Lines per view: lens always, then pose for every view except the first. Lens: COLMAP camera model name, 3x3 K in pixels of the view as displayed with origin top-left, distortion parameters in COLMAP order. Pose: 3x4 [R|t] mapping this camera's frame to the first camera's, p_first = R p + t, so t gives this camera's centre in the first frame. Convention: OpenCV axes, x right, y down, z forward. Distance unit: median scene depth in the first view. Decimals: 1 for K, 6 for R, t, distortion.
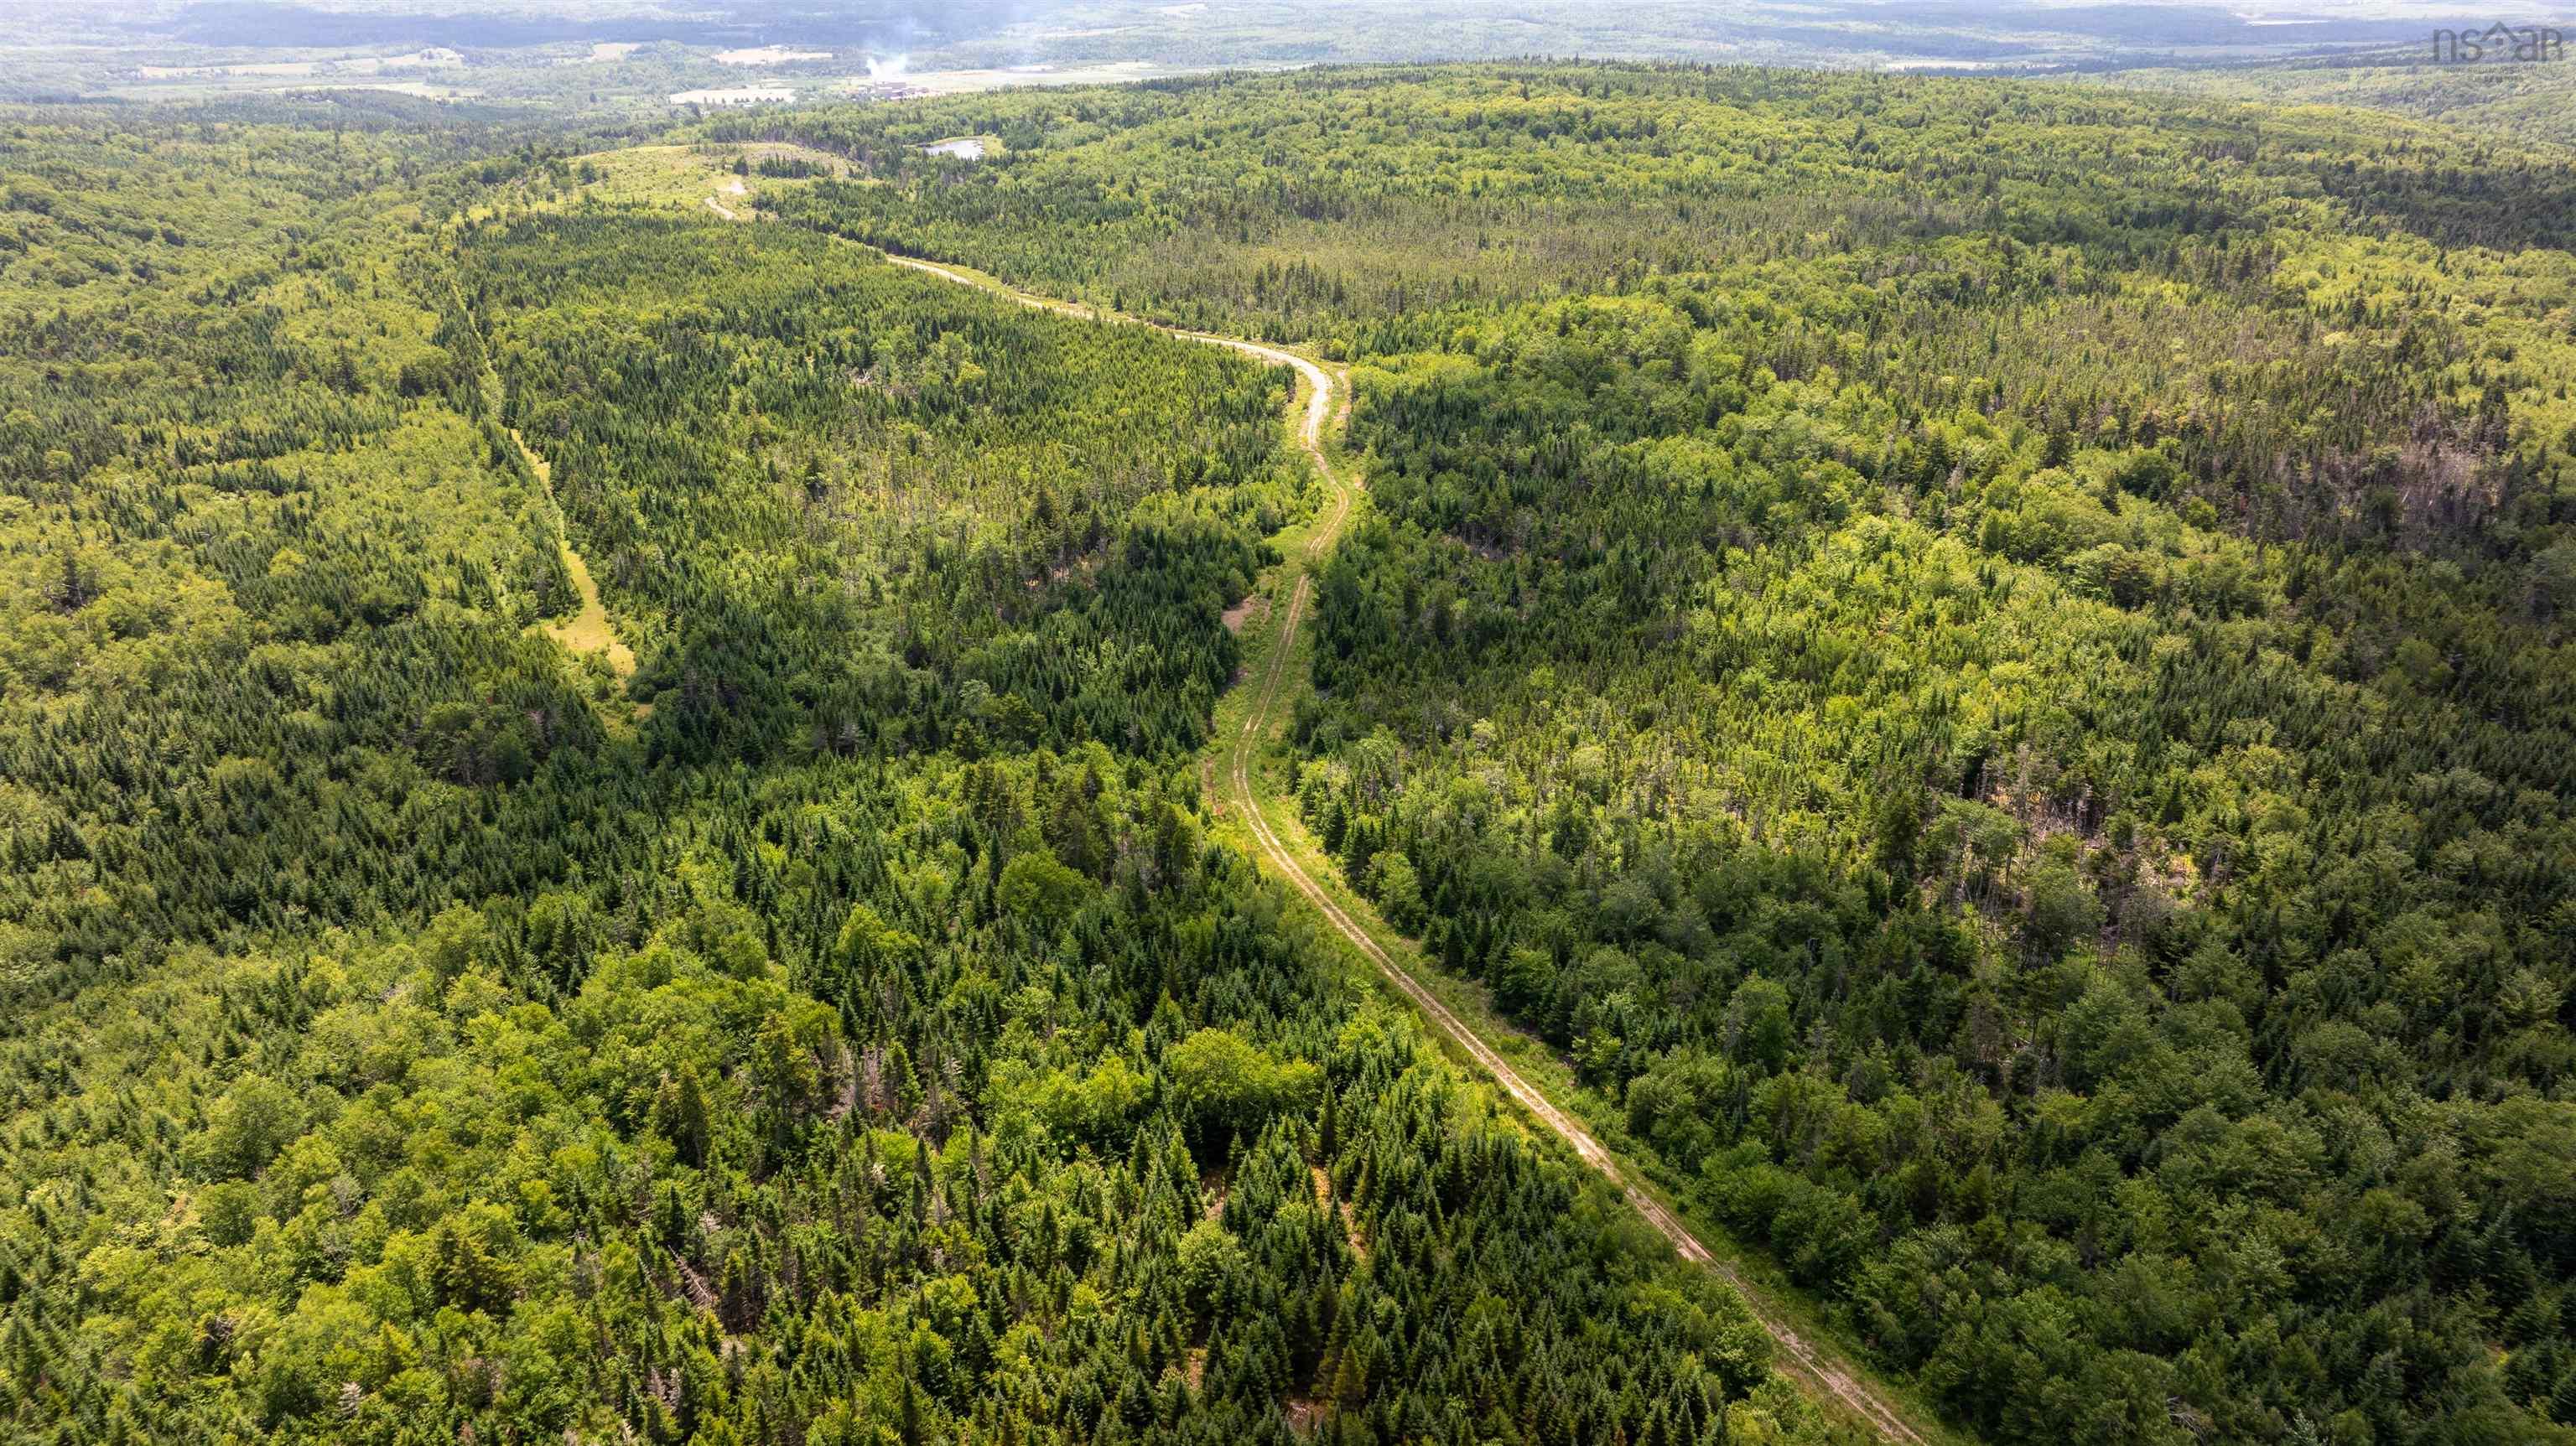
lens RADIAL K [[1809.6, 0, 1303.0], [0, 1809.6, 713.2], [0, 0, 1]] dist [-0.018551, -0.001136]
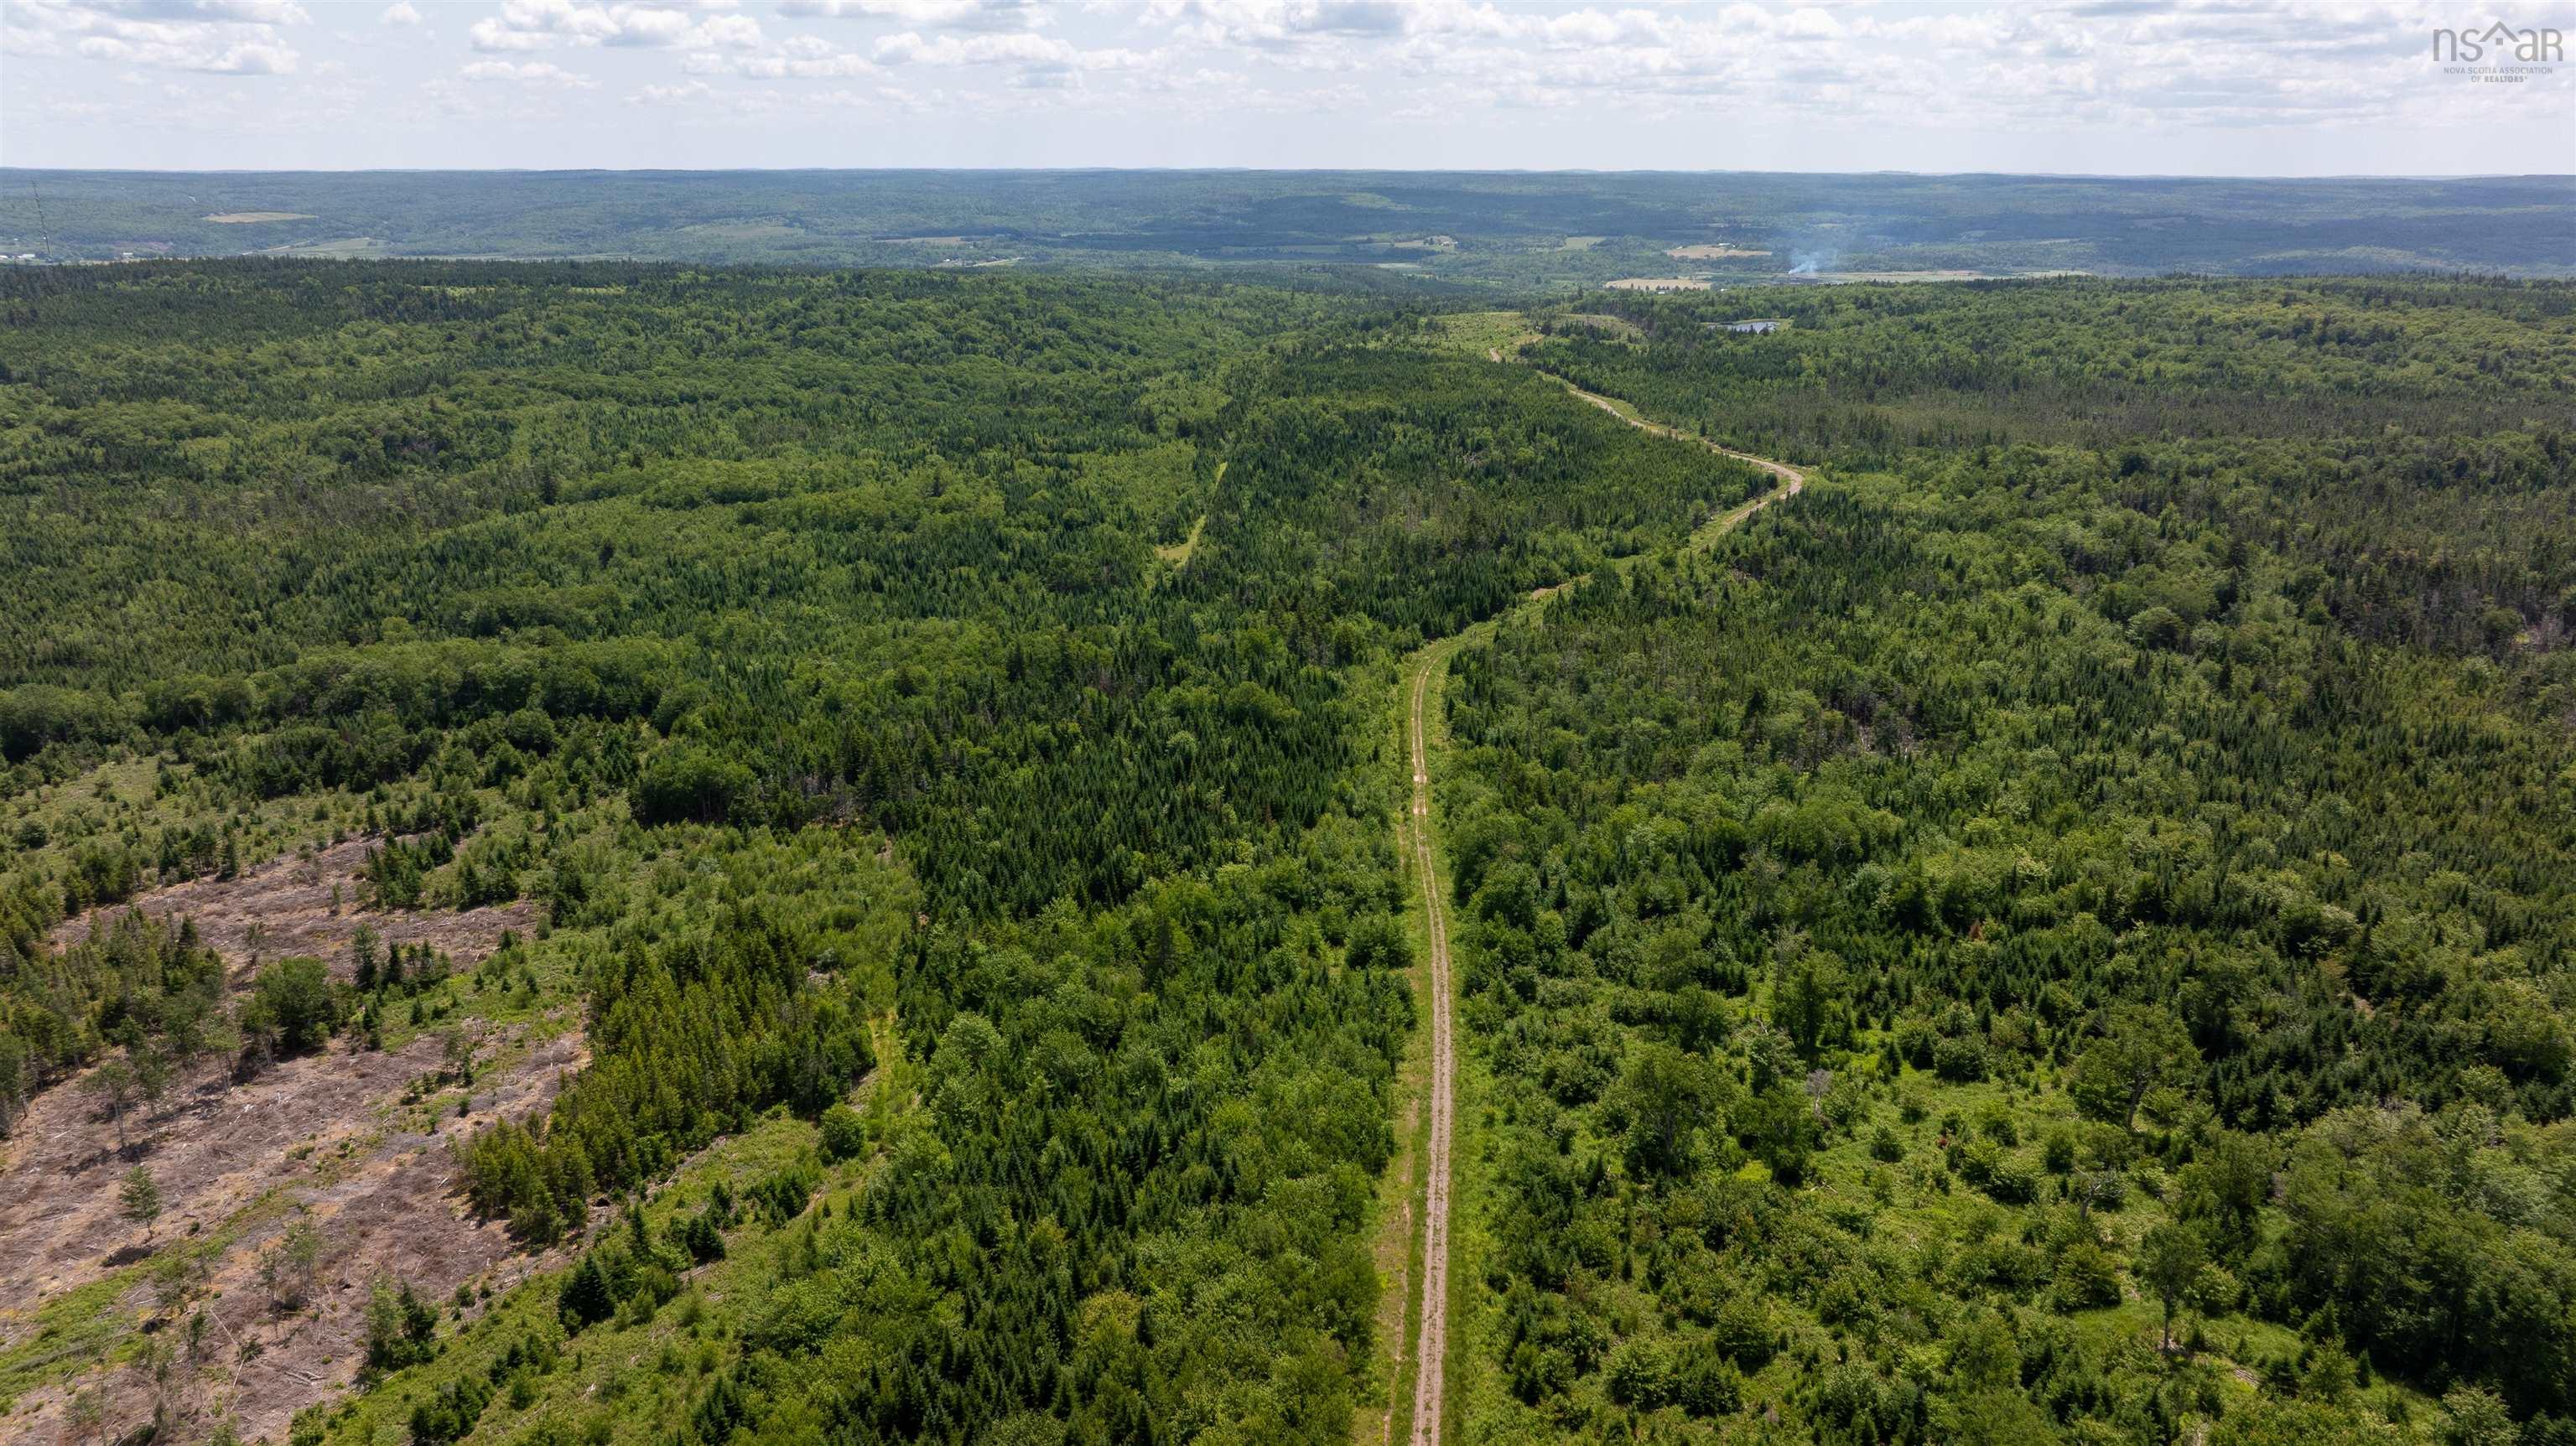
lens RADIAL K [[1809.6, 0, 1303.0], [0, 1809.6, 713.2], [0, 0, 1]] dist [-0.018551, -0.001136]
pose [[0.867452, 0.147783, -0.475066, 0.308861], [-0.195595, 0.979278, -0.052517, 0.097681], [0.457460, 0.138477, 0.878382, -0.238665]]
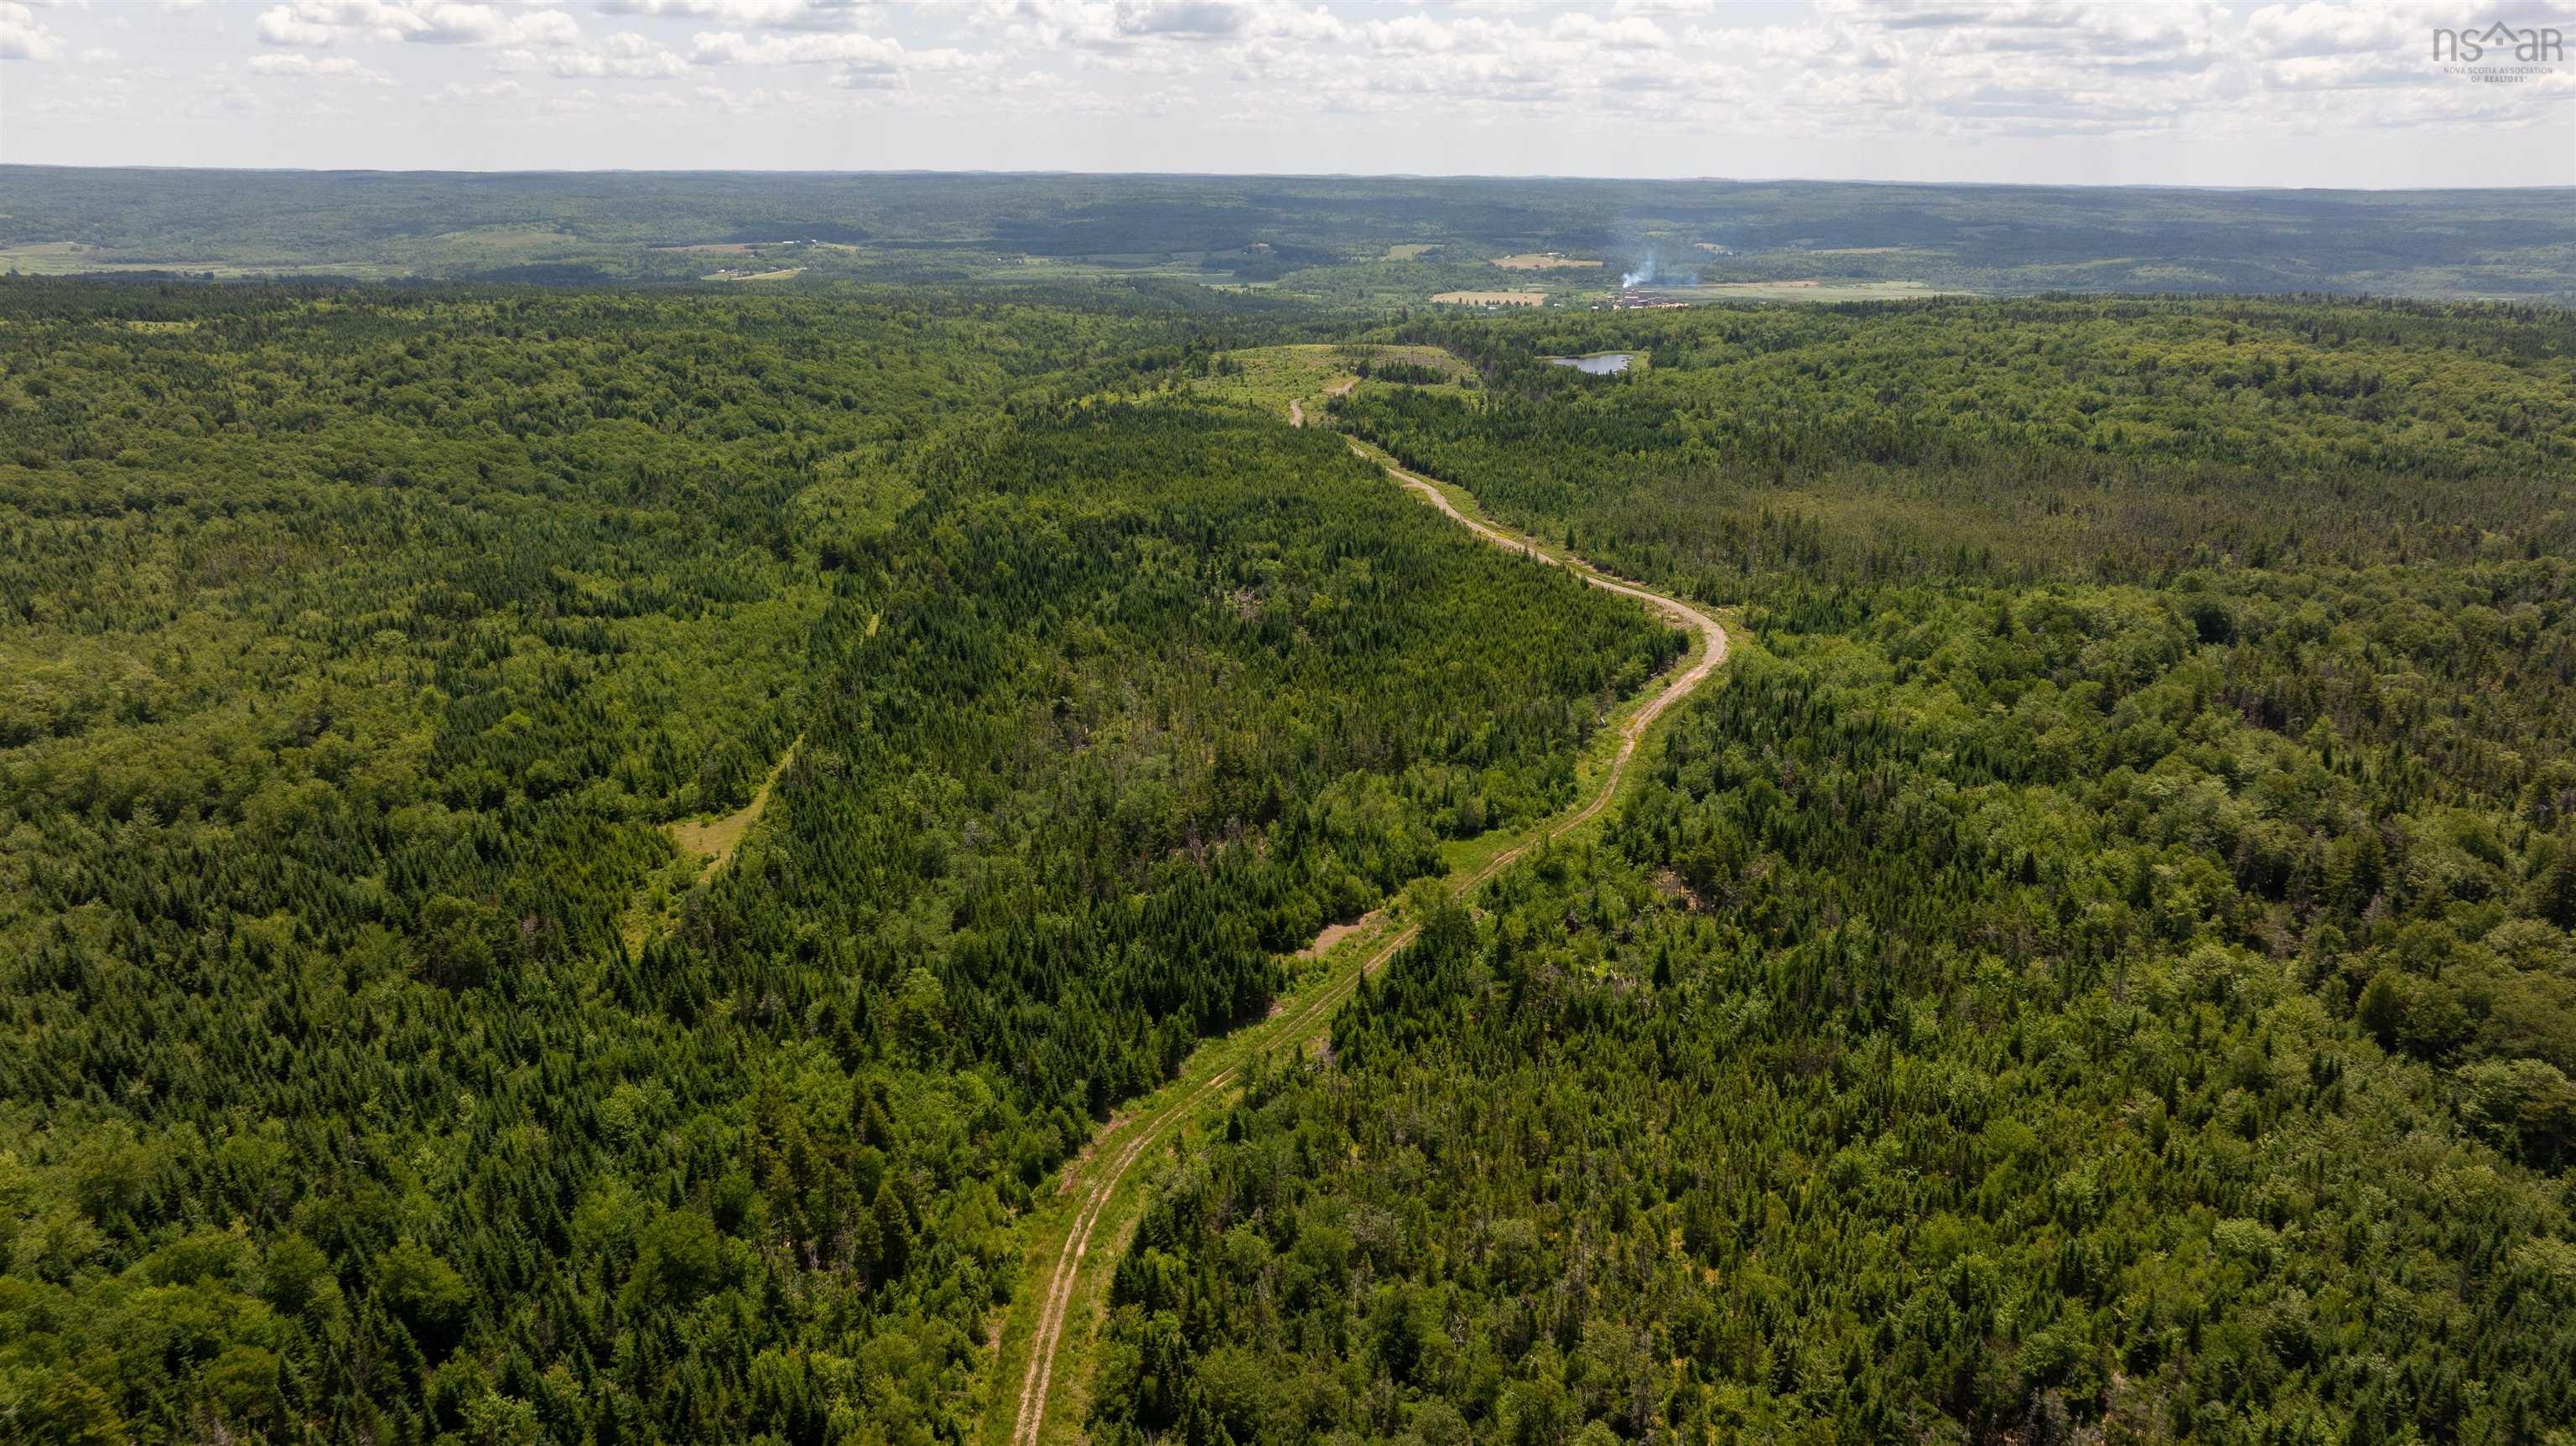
lens RADIAL K [[1809.6, 0, 1303.0], [0, 1809.6, 713.2], [0, 0, 1]] dist [-0.018551, -0.001136]
pose [[0.909435, 0.128237, -0.395581, 0.161379], [-0.169454, 0.982983, -0.070915, -0.055147], [0.379755, 0.131526, 0.915689, 0.119531]]
